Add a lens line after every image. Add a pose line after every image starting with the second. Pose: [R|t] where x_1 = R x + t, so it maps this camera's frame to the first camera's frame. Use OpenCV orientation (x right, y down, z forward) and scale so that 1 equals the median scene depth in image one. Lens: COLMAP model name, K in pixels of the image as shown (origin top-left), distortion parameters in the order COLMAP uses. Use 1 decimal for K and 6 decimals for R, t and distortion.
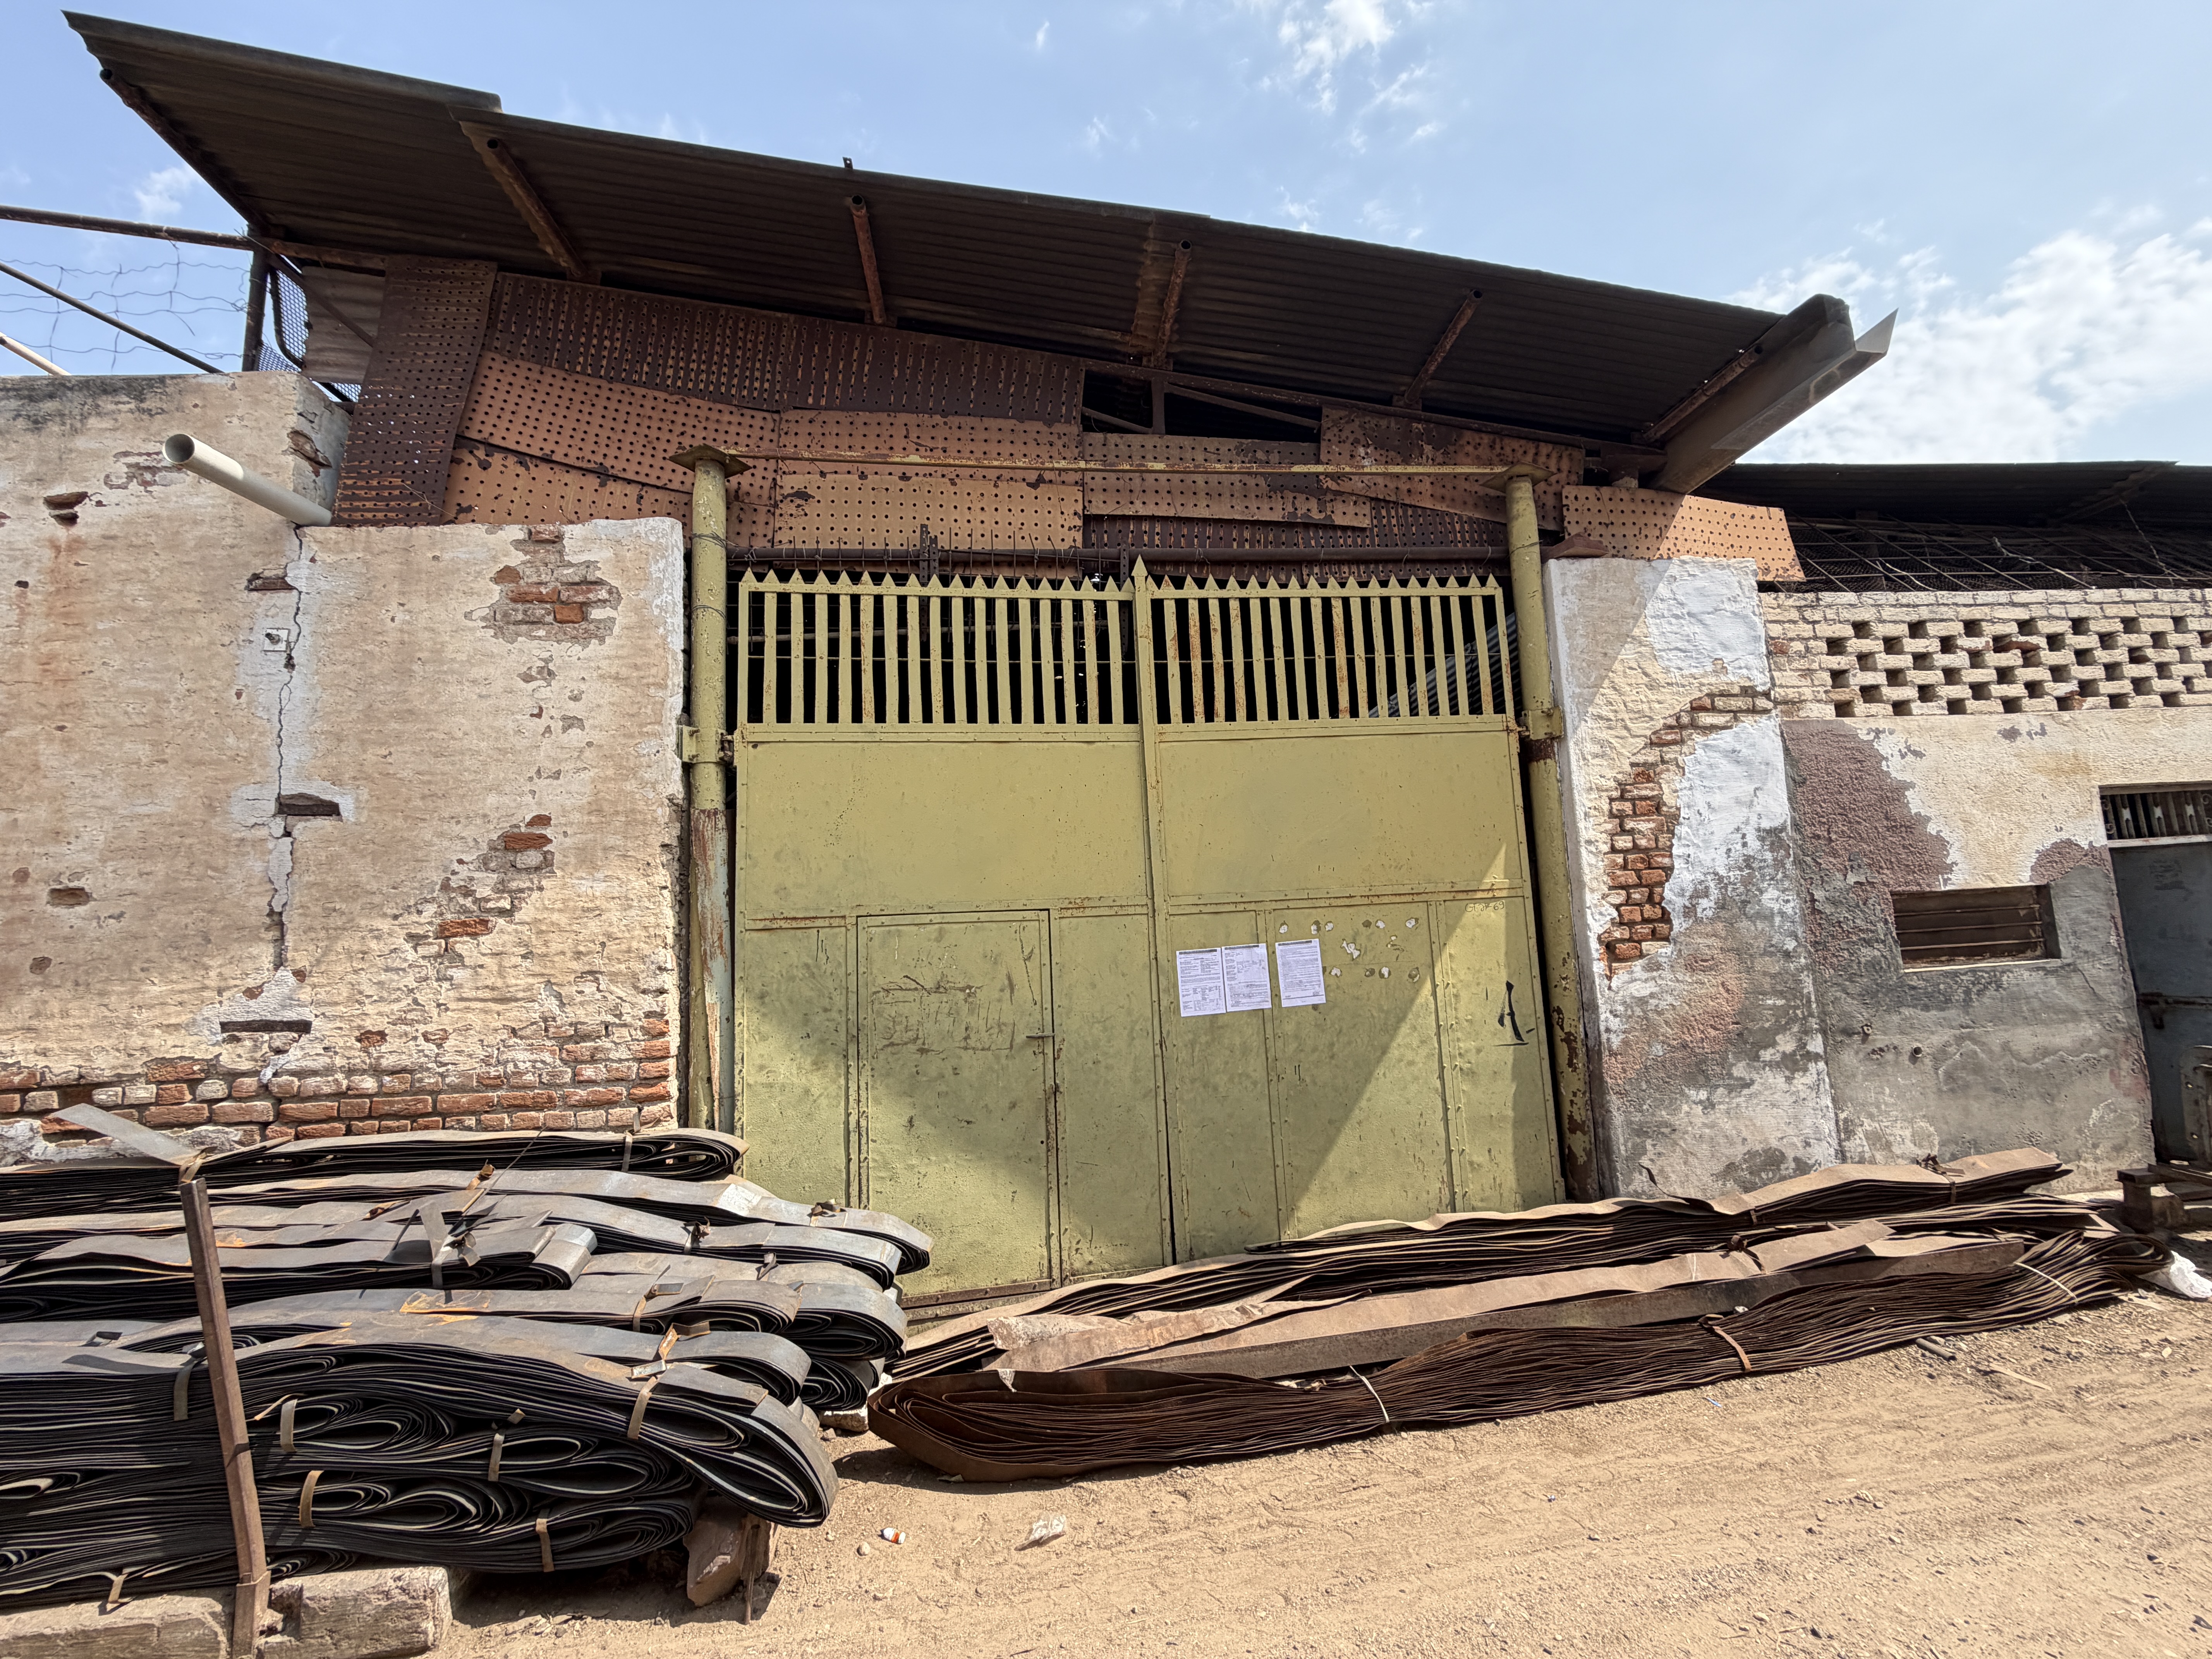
lens RADIAL K [[881.6, 0, 1103.8], [0, 881.6, 824.0], [0, 0, 1]] dist [0.002599, -0.000810]
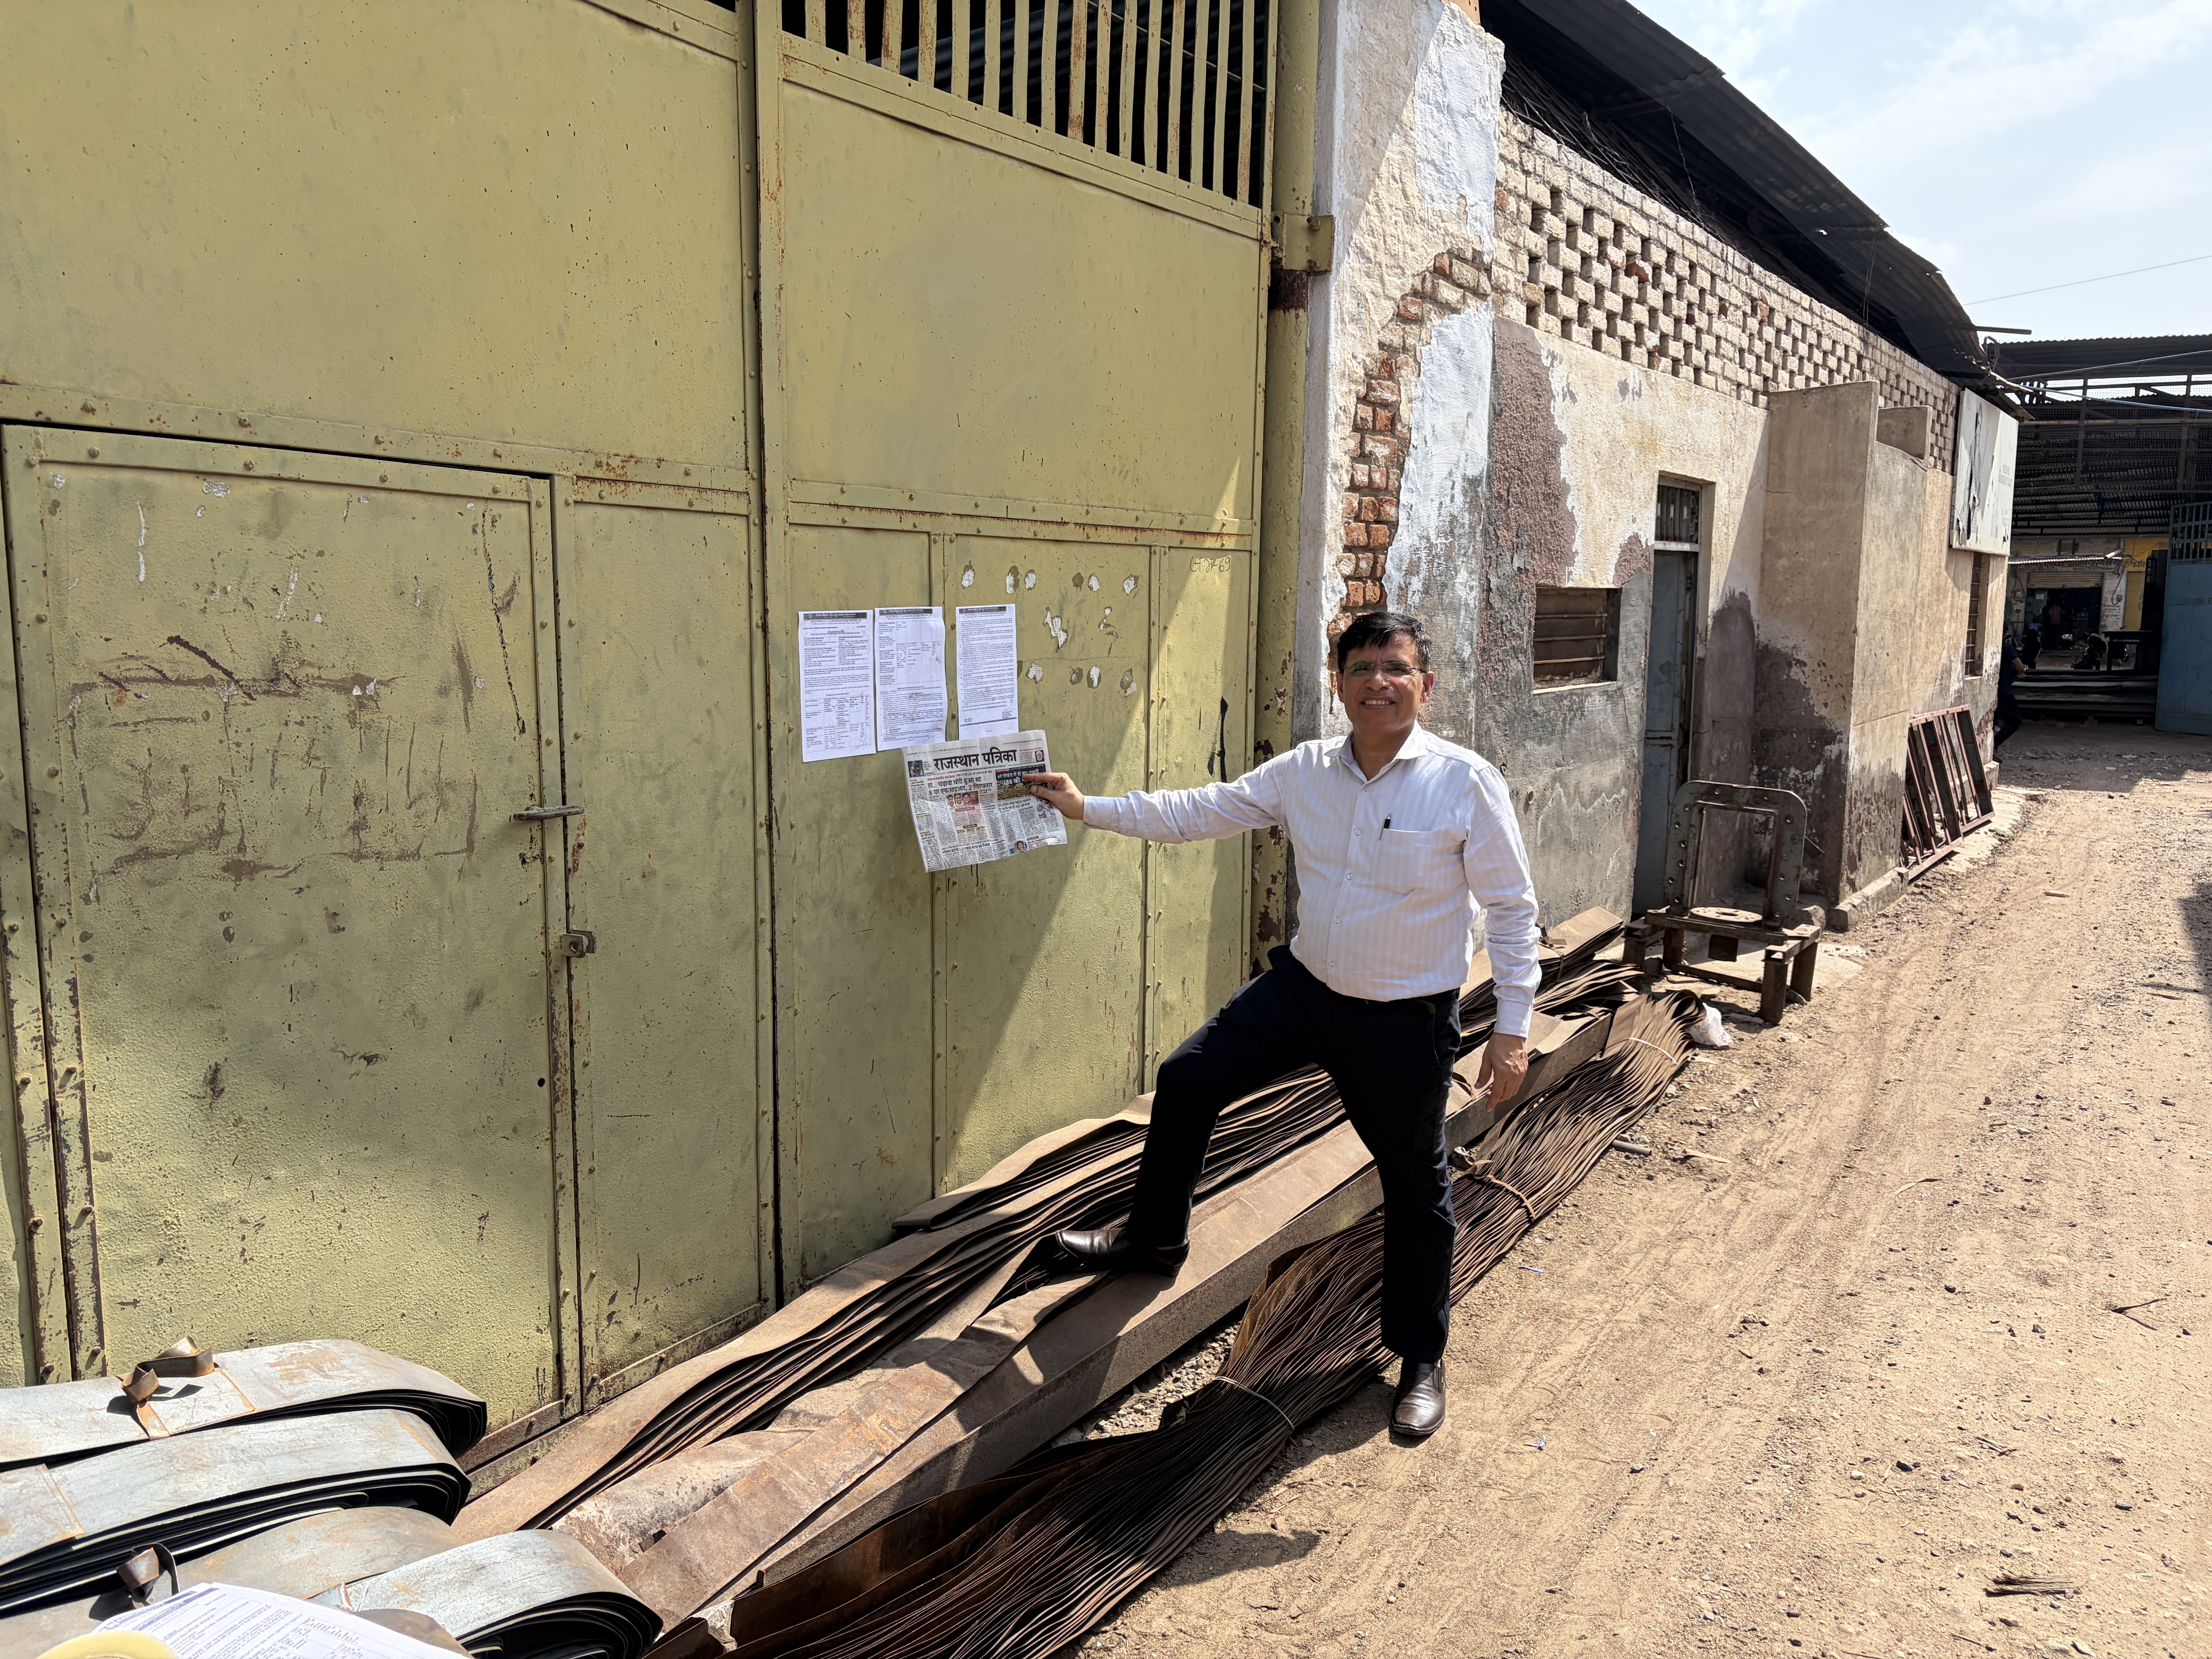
lens RADIAL K [[1669.3, 0, 1104.9], [0, 1669.3, 831.7], [0, 0, 1]] dist [0.043692, -0.021965]
pose [[0.674503, -0.044359, 0.736938, -0.409692], [-0.117998, 0.978884, 0.166923, 0.093628], [-0.728782, -0.199547, 0.655025, 0.332221]]
